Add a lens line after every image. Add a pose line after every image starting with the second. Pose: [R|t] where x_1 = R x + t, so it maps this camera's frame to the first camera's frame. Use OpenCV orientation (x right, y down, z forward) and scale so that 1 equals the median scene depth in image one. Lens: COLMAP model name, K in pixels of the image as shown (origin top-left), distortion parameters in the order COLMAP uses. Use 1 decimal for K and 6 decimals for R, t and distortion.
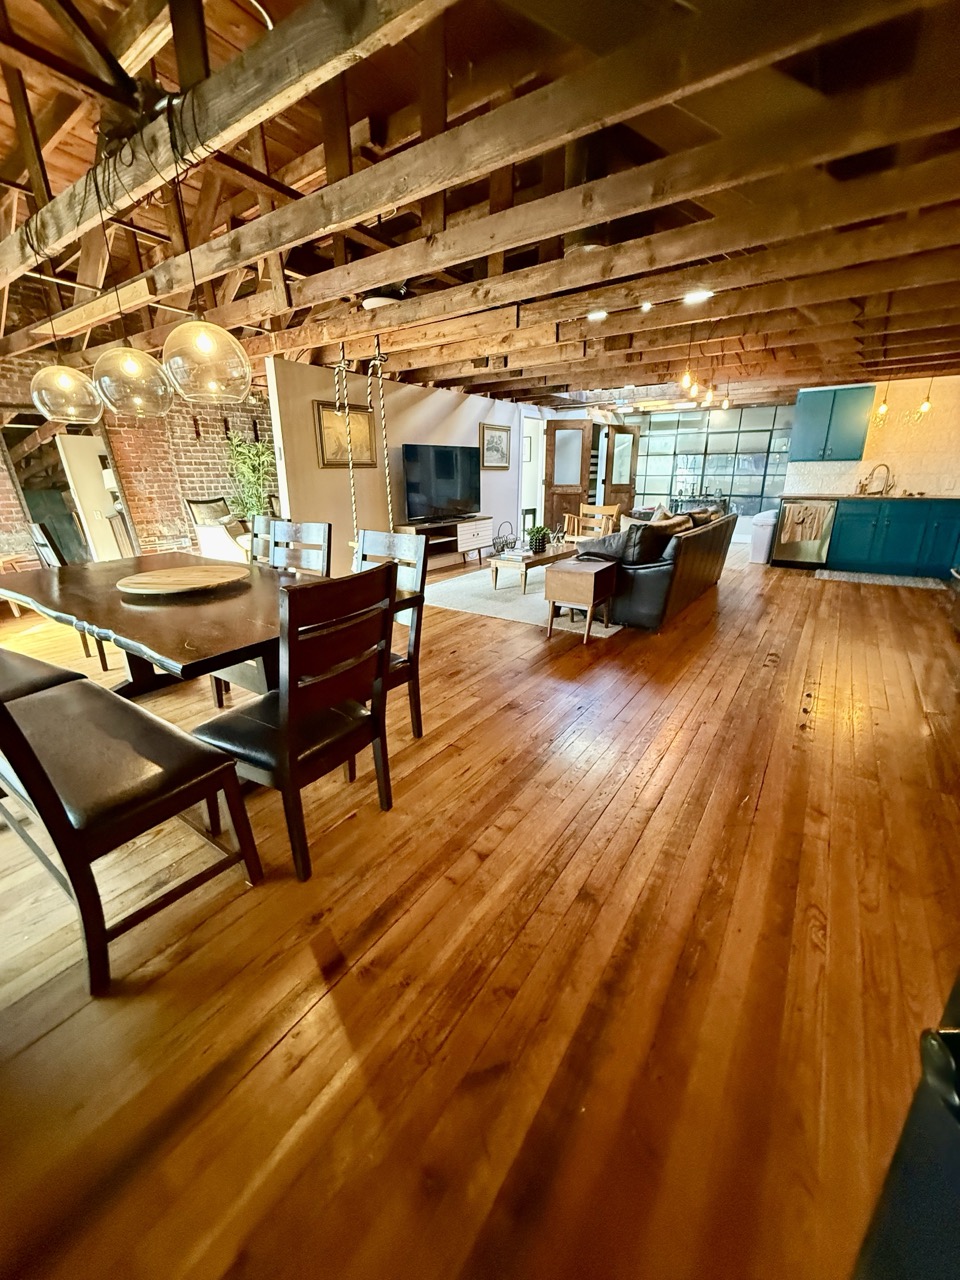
lens RADIAL K [[507.4, 0, 481.2], [0, 507.4, 634.7], [0, 0, 1]] dist [0.000529, -0.000647]
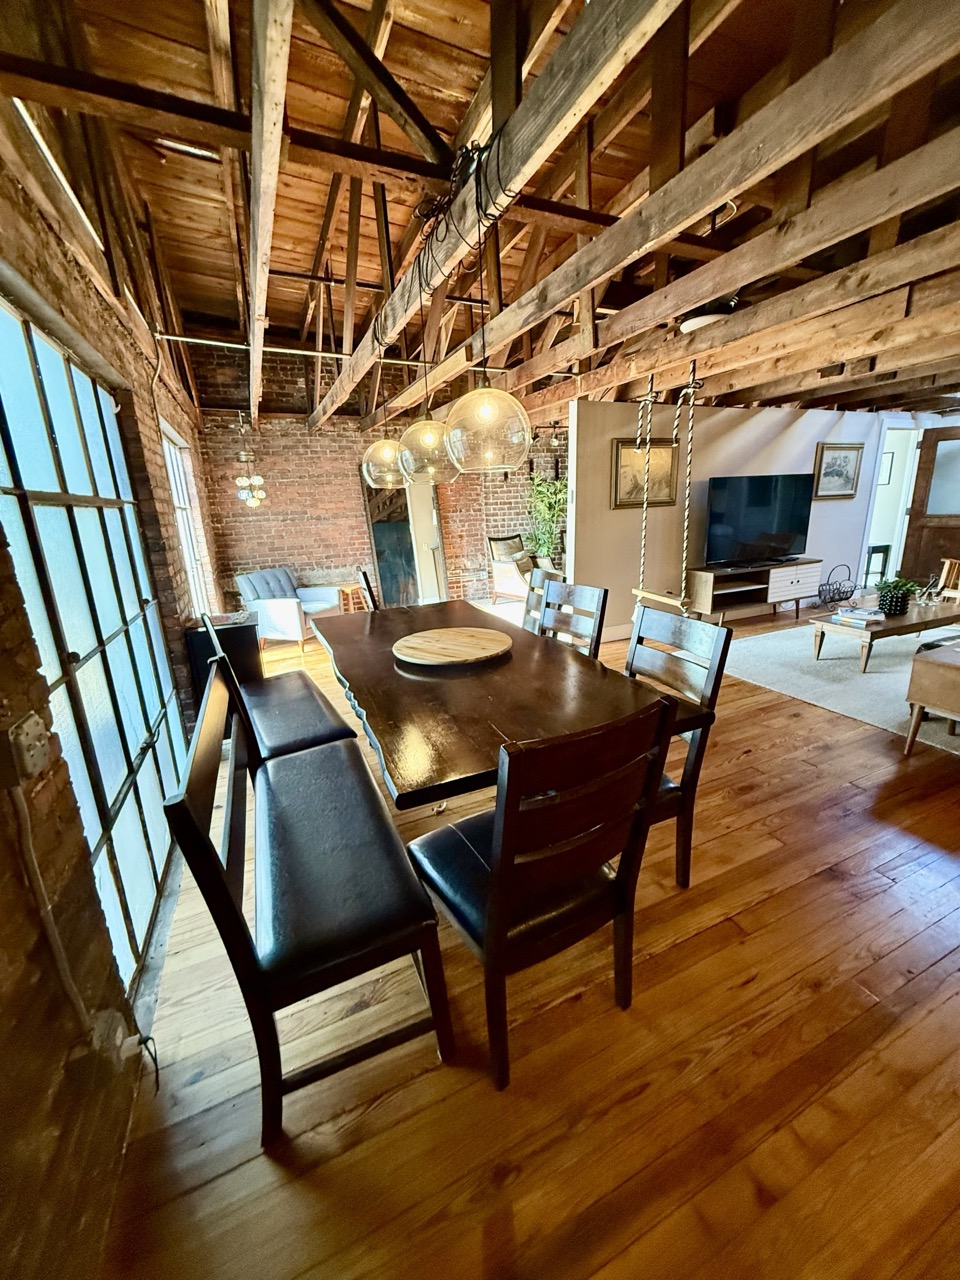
lens RADIAL K [[507.4, 0, 481.2], [0, 507.4, 634.7], [0, 0, 1]] dist [0.000529, -0.000647]
pose [[0.851528, 0.107494, -0.513171, -0.018413], [-0.128420, 0.991705, -0.005361, -0.070387], [0.508339, 0.070466, 0.858269, 0.100883]]
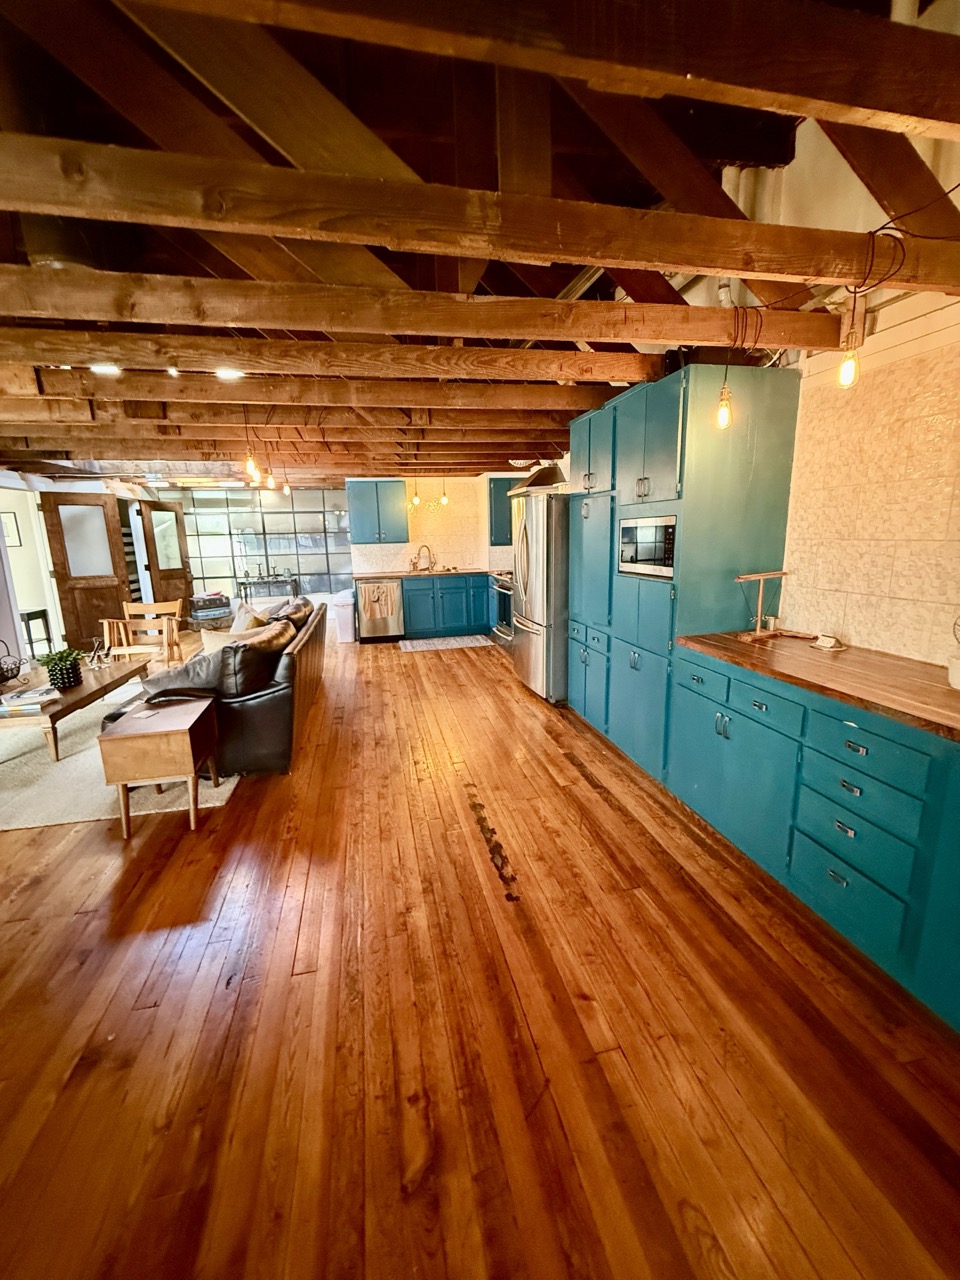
lens RADIAL K [[507.4, 0, 481.2], [0, 507.4, 634.7], [0, 0, 1]] dist [0.000529, -0.000647]
pose [[0.681163, -0.151929, 0.716194, 0.017258], [0.239418, 0.970672, -0.021794, -0.109928], [-0.691878, 0.186315, 0.697561, 0.182191]]
